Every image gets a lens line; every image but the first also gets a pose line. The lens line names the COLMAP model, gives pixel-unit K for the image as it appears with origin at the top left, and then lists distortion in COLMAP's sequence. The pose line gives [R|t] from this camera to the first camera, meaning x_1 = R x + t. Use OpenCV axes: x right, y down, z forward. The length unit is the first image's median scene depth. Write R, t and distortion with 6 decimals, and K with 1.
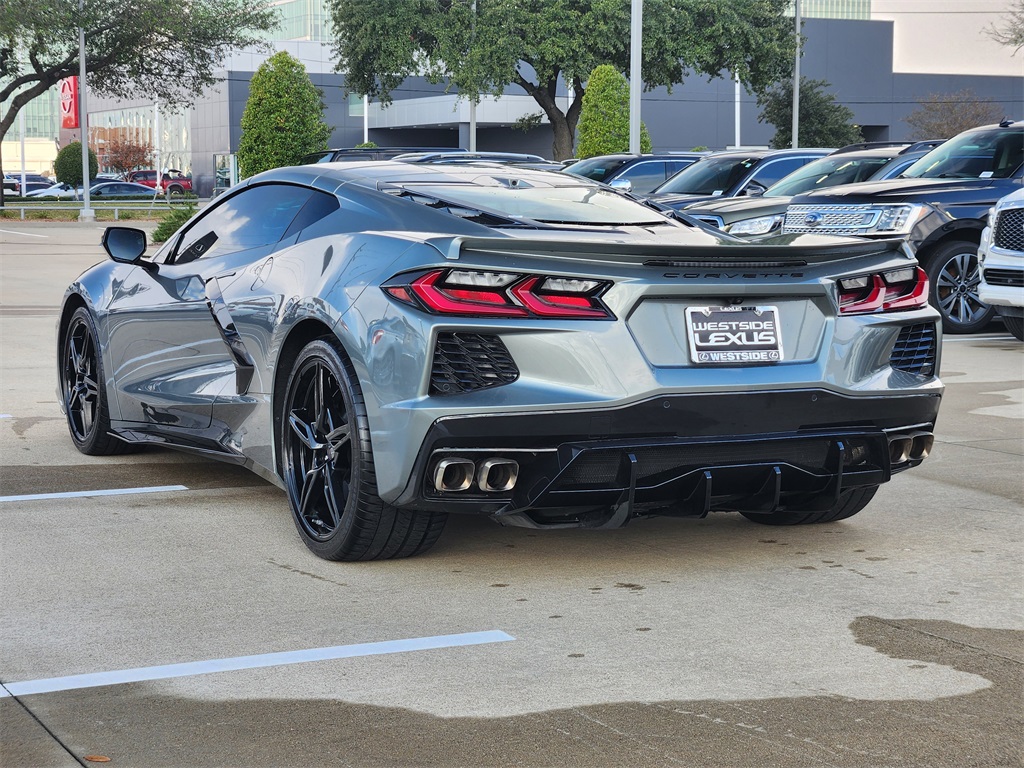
lens RADIAL K [[1945.5, 0, 512.0], [0, 1945.5, 384.0], [0, 0, 1]] dist [0.041357, -0.208310]
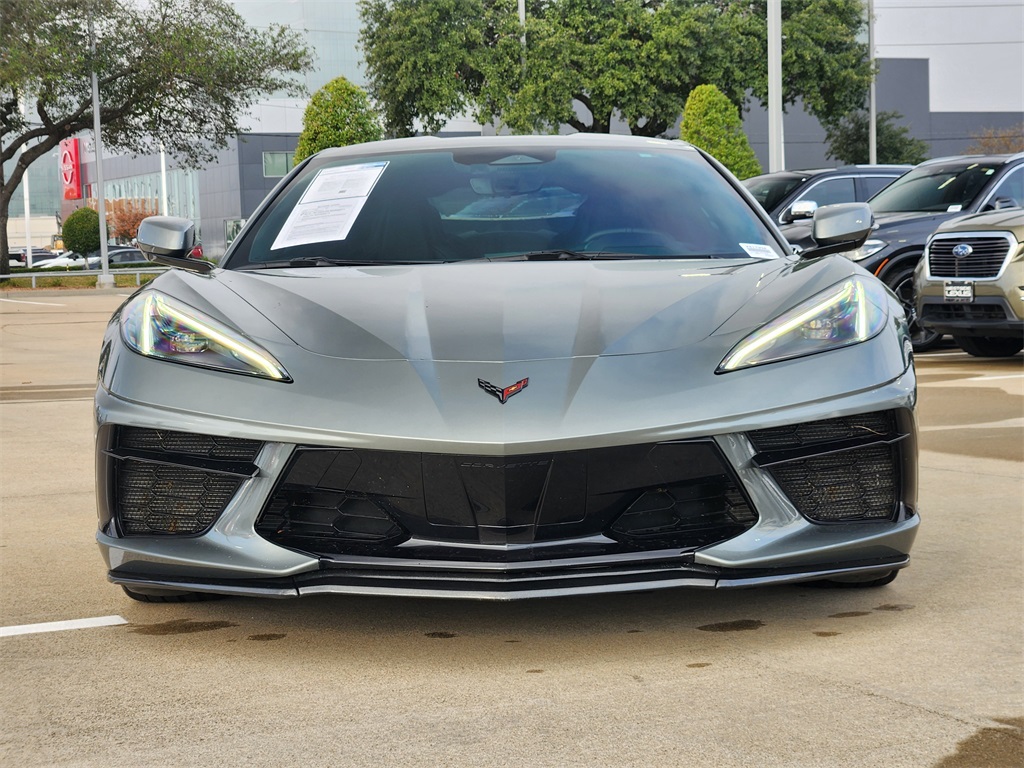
lens RADIAL K [[1945.5, 0, 512.0], [0, 1945.5, 384.0], [0, 0, 1]] dist [0.041357, -0.208310]
pose [[0.999458, -0.032907, -0.000357, -0.029742], [0.032879, 0.998945, -0.032055, -0.004062], [0.001412, 0.032026, 0.999486, 0.096331]]
